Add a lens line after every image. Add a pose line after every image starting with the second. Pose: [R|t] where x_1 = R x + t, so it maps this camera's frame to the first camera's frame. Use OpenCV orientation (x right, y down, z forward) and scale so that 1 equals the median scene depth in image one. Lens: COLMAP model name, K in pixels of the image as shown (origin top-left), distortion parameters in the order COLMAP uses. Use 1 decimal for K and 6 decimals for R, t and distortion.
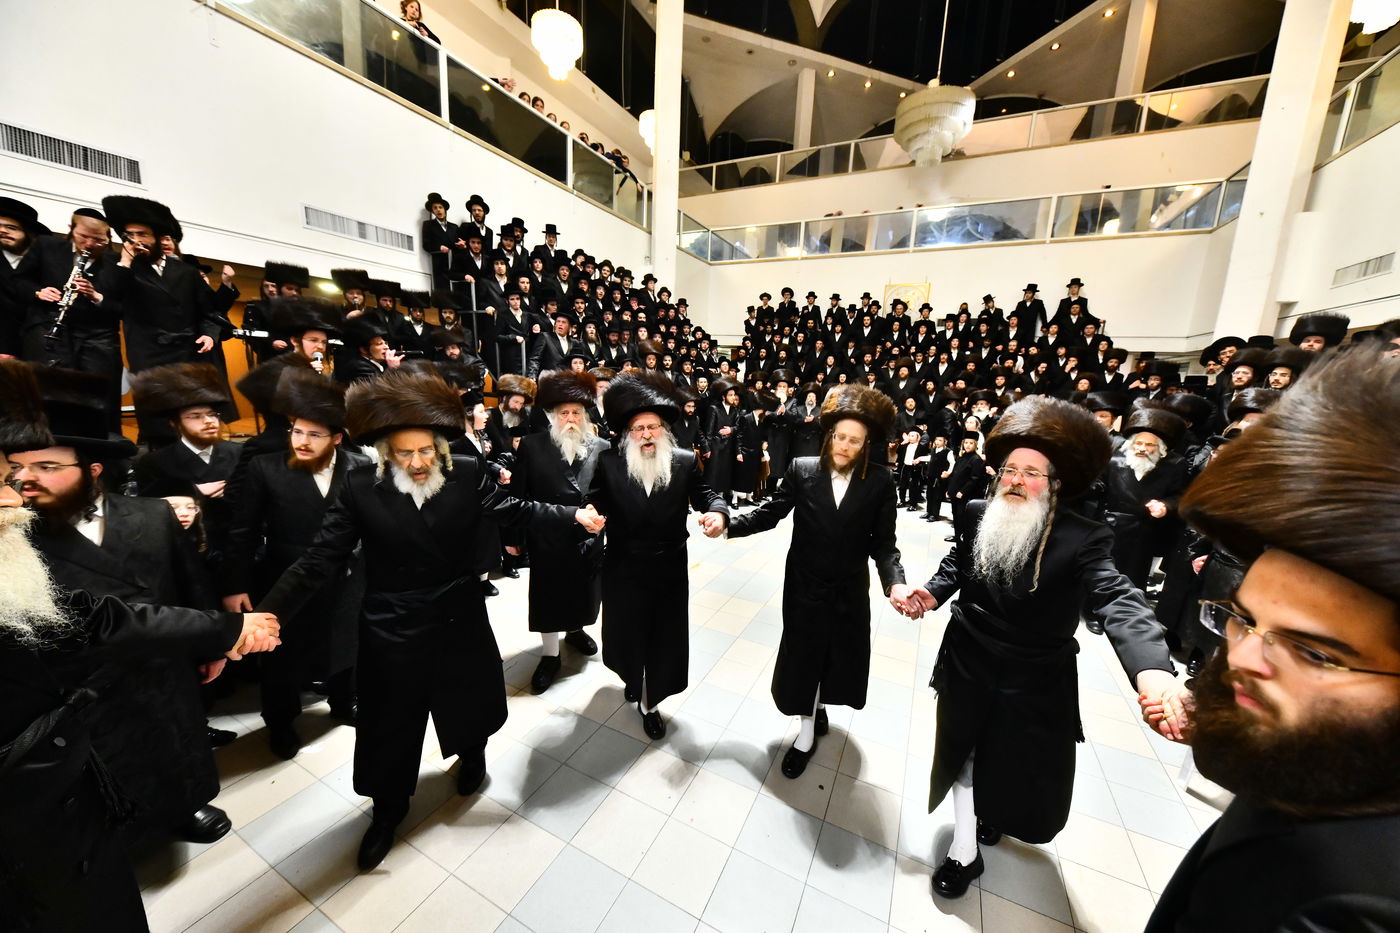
lens RADIAL K [[484.4, 0, 697.1], [0, 484.4, 469.5], [0, 0, 1]] dist [-0.000787, -0.009109]
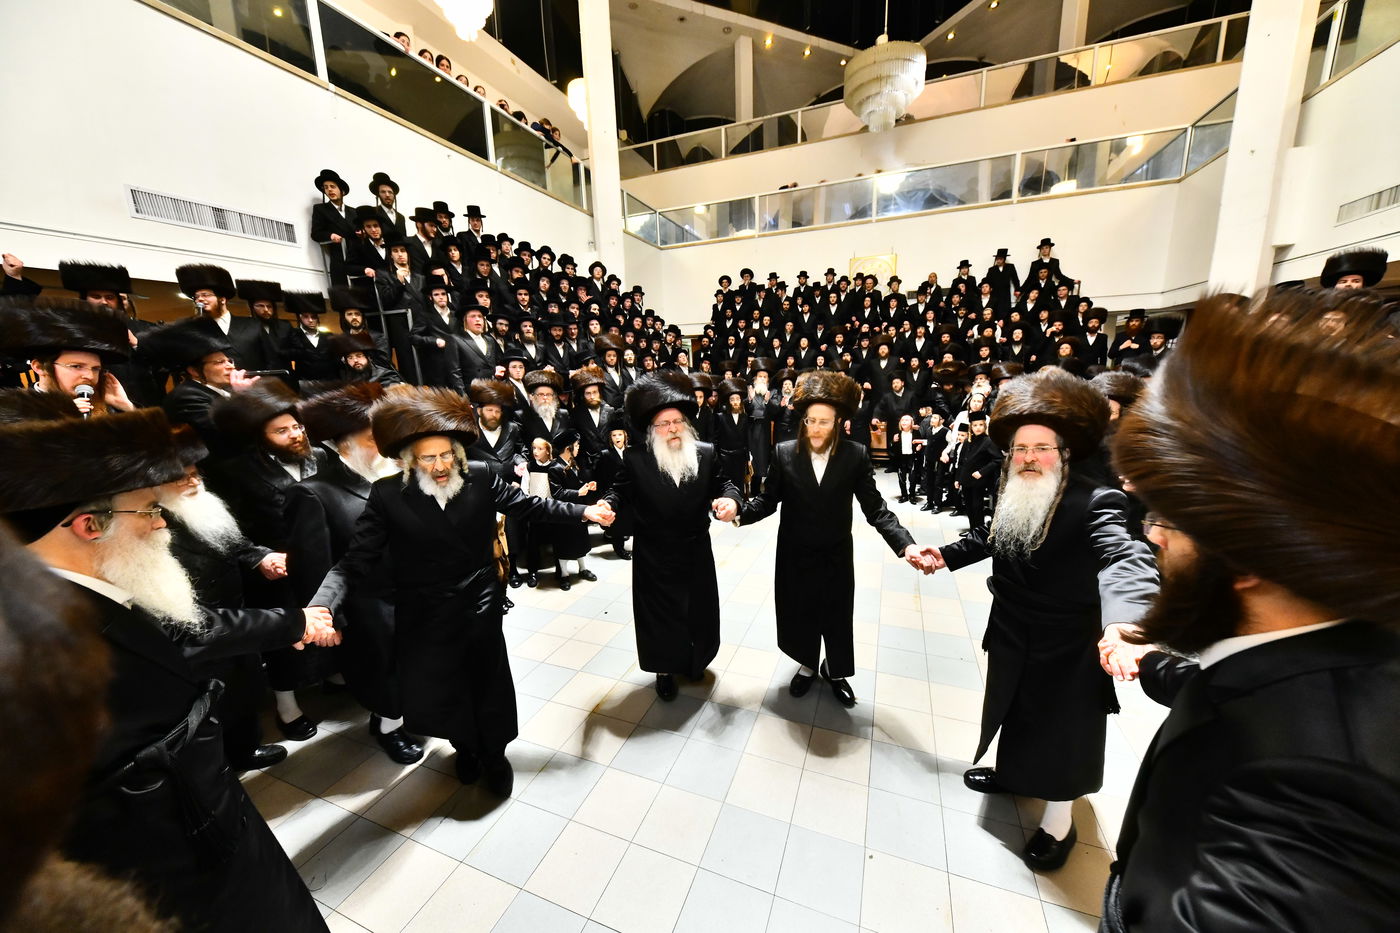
lens RADIAL K [[478.1, 0, 704.8], [0, 478.1, 470.9], [0, 0, 1]] dist [0.000542, -0.007631]
pose [[0.991811, -0.094063, 0.086390, -0.012185], [0.092126, 0.995404, 0.026153, -0.022451], [-0.088453, -0.017980, 0.995918, 0.099611]]
